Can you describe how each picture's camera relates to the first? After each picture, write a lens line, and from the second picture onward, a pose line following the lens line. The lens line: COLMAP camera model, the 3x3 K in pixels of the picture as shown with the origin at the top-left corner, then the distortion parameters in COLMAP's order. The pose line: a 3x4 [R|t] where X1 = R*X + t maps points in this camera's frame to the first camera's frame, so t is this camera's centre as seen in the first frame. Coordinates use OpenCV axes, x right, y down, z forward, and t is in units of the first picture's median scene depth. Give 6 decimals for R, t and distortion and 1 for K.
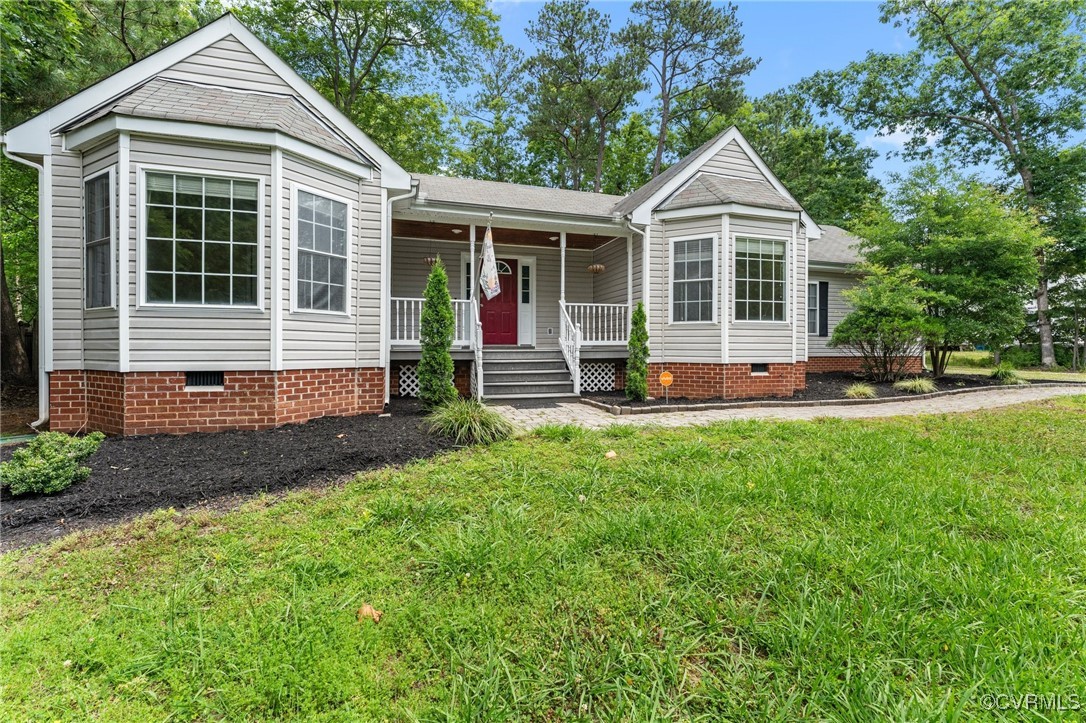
lens RADIAL K [[469.9, 0, 565.2], [0, 469.9, 345.6], [0, 0, 1]] dist [-0.009898, 0.000641]
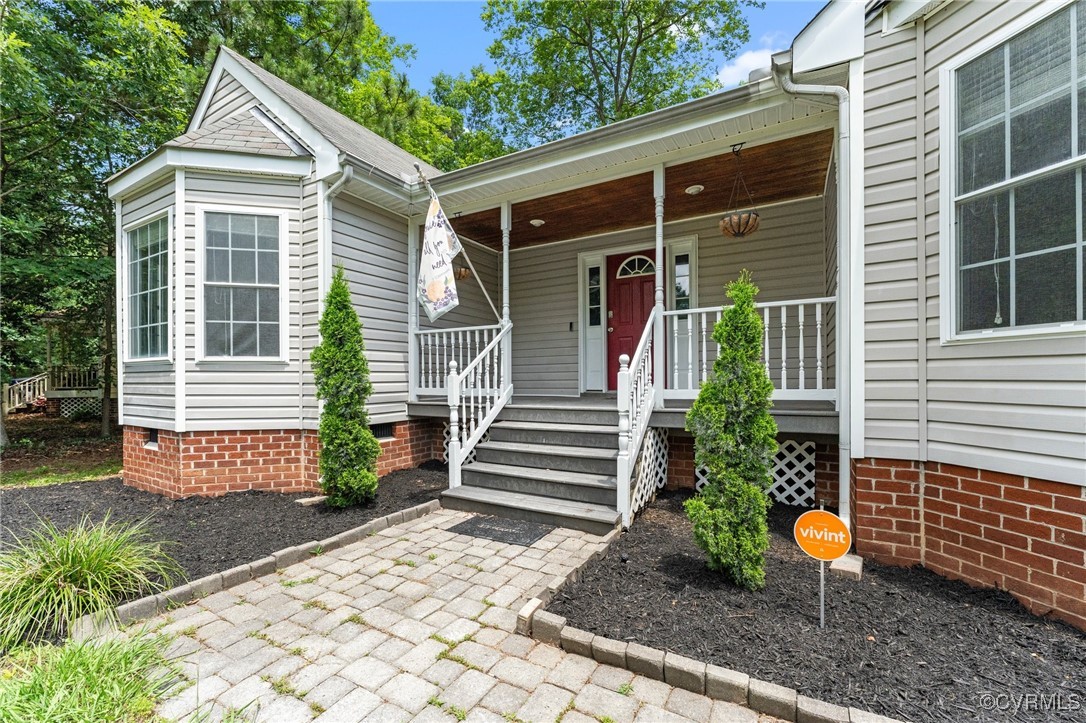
lens RADIAL K [[443.0, 0, 549.4], [0, 443.0, 377.8], [0, 0, 1]] dist [-0.008853, -0.000560]
pose [[0.666869, -0.008488, -0.745127, 0.307270], [0.008105, 0.999959, -0.004137, -0.025725], [0.745131, -0.003281, 0.666910, 0.711451]]
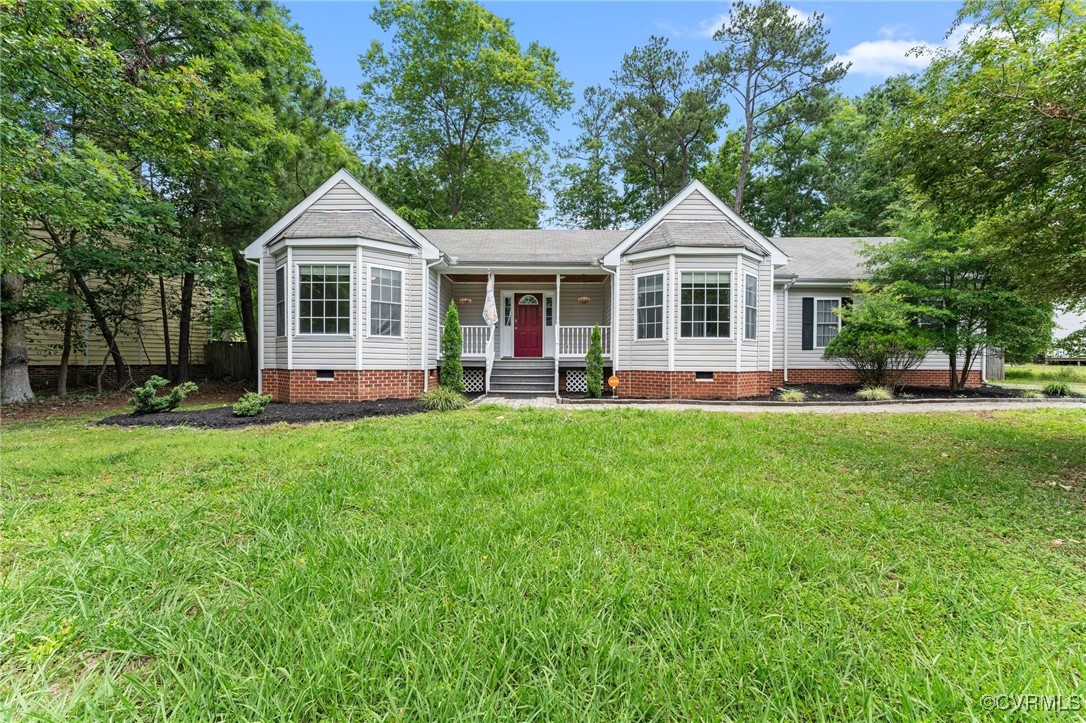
lens RADIAL K [[443.0, 0, 546.2], [0, 443.0, 363.7], [0, 0, 1]] dist [-0.008853, -0.000560]
pose [[0.950982, 0.006025, -0.309189, 0.428916], [-0.002978, 0.999942, 0.010324, 0.006597], [0.309233, -0.008897, 0.950945, -0.283139]]
